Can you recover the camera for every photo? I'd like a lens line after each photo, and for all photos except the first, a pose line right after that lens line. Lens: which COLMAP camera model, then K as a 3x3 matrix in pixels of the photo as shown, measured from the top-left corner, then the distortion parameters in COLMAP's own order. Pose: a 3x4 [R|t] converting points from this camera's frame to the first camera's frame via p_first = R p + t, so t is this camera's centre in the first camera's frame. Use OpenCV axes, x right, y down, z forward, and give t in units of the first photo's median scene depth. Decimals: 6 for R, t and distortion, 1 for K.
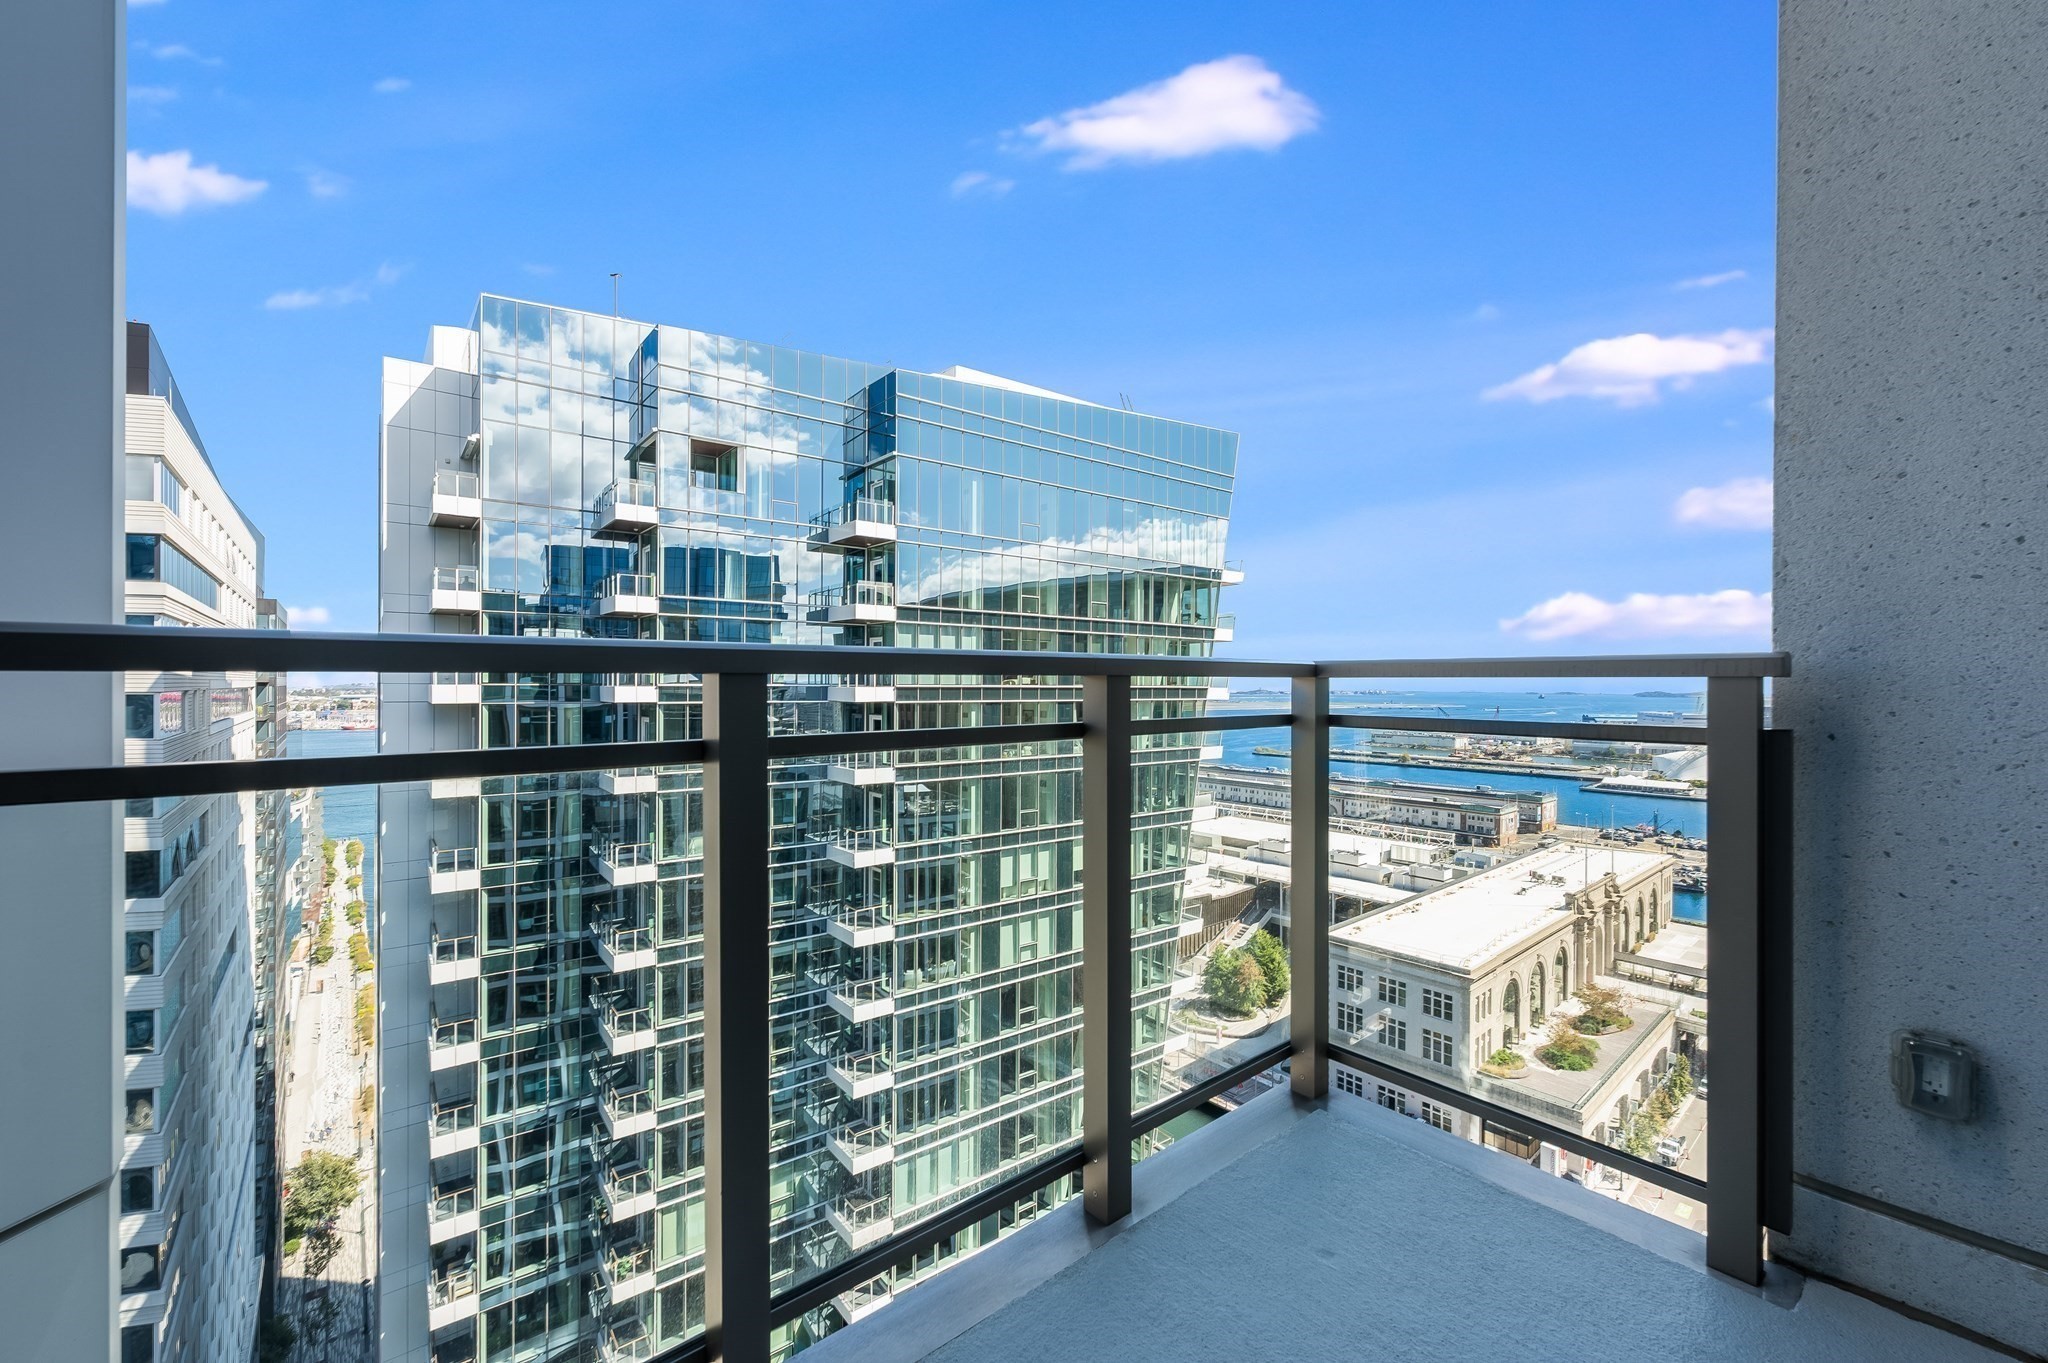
lens RADIAL K [[822.0, 0, 1020.1], [0, 822.0, 690.7], [0, 0, 1]] dist [-0.009207, 0.003359]
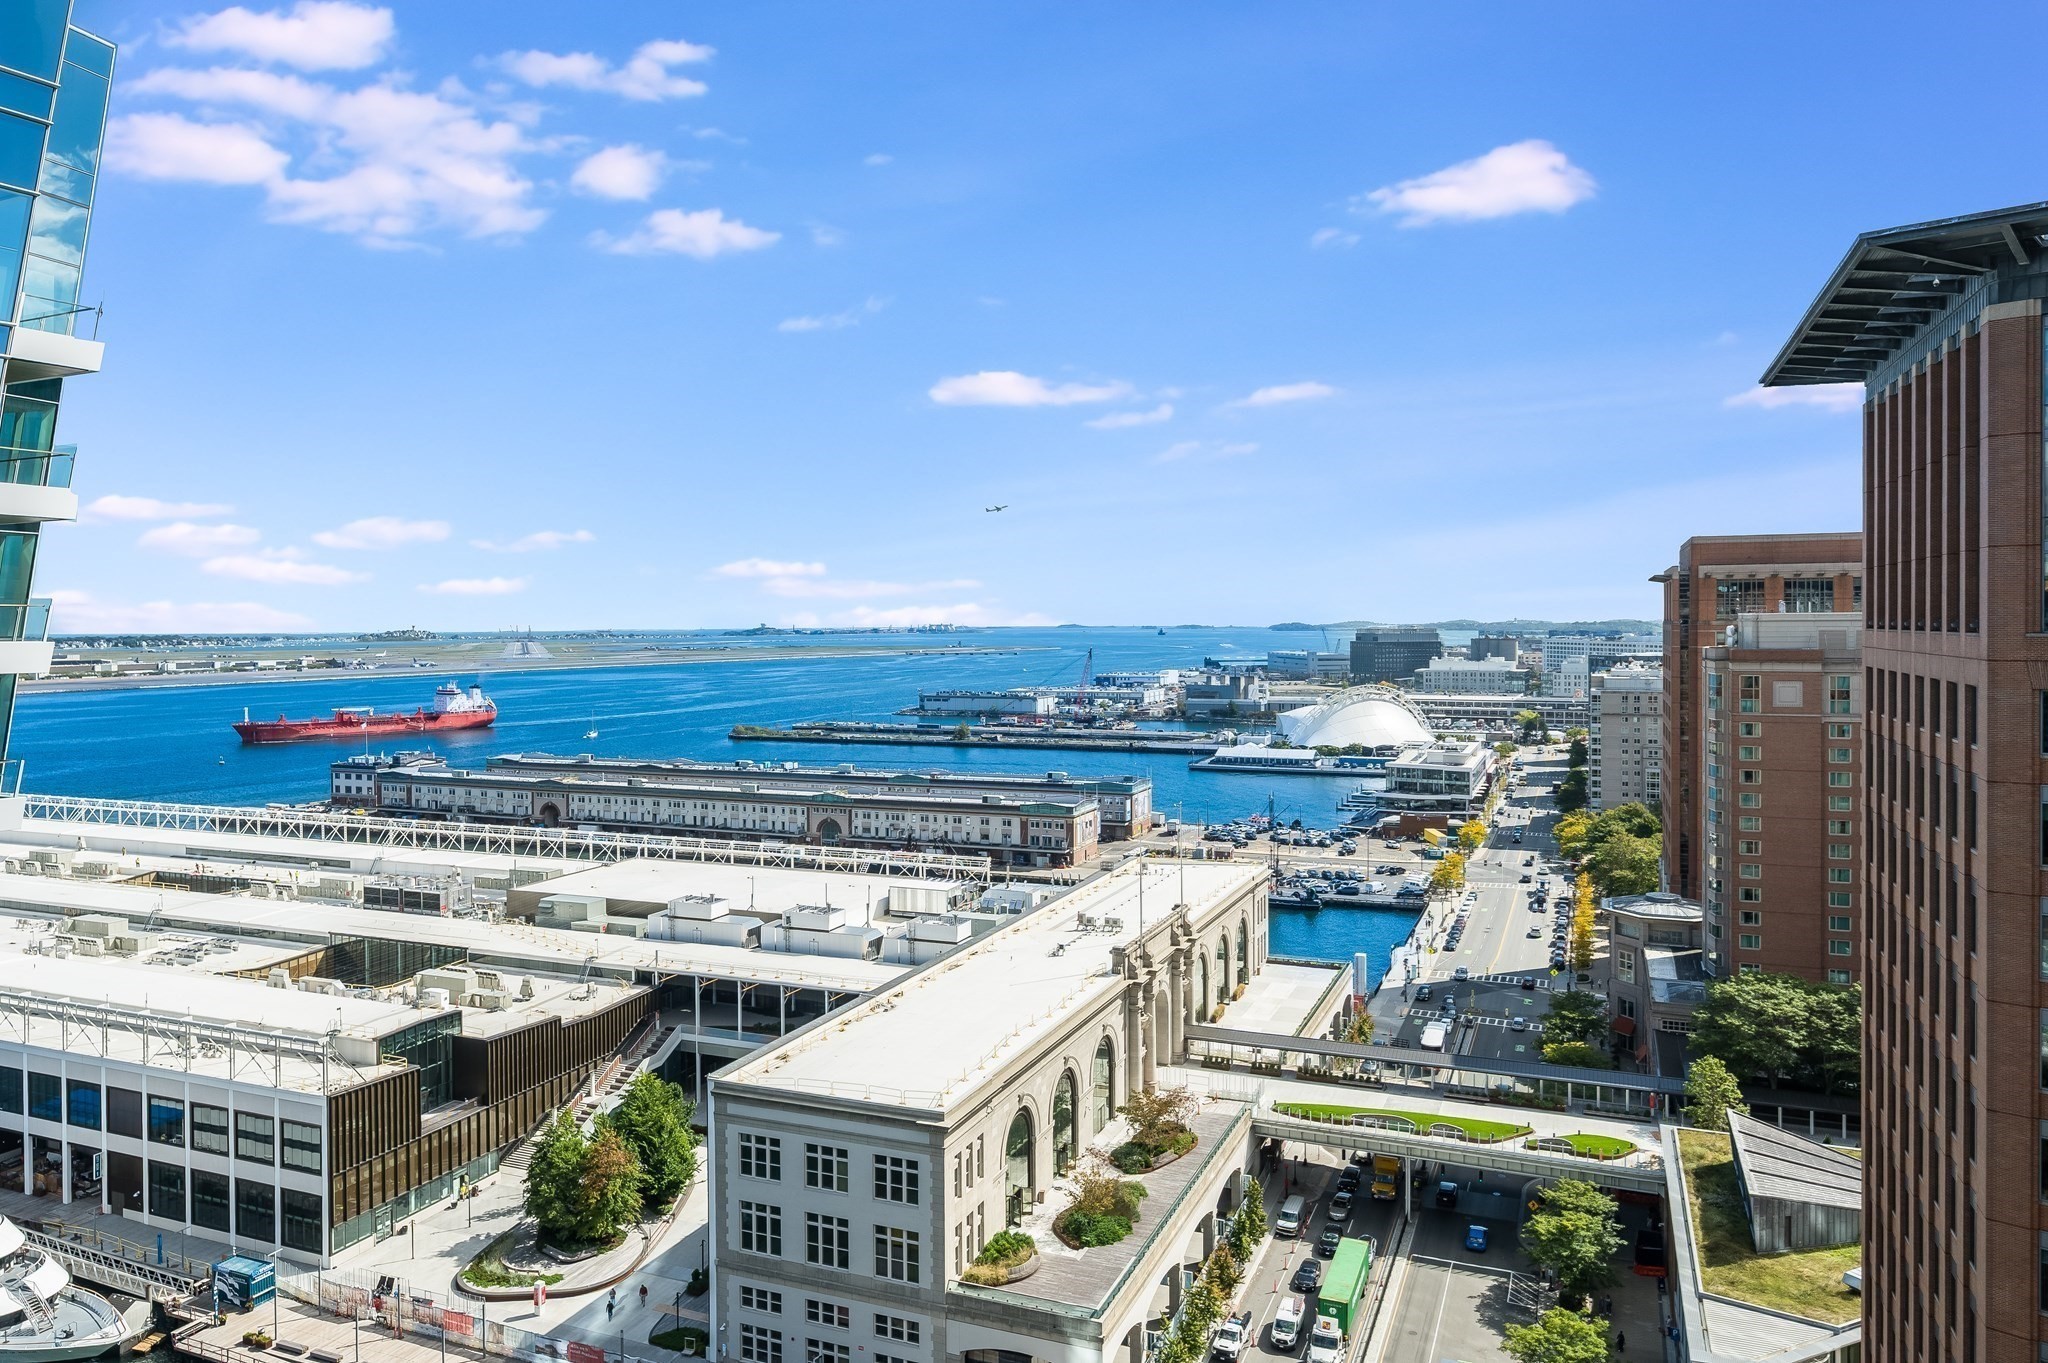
lens RADIAL K [[1384.3, 0, 1022.3], [0, 1384.3, 632.8], [0, 0, 1]] dist [-0.018077, 0.004982]
pose [[0.893609, -0.016227, 0.448554, 0.108200], [0.015980, 0.999863, 0.004334, -0.000642], [-0.448563, 0.003295, 0.893745, 0.065346]]
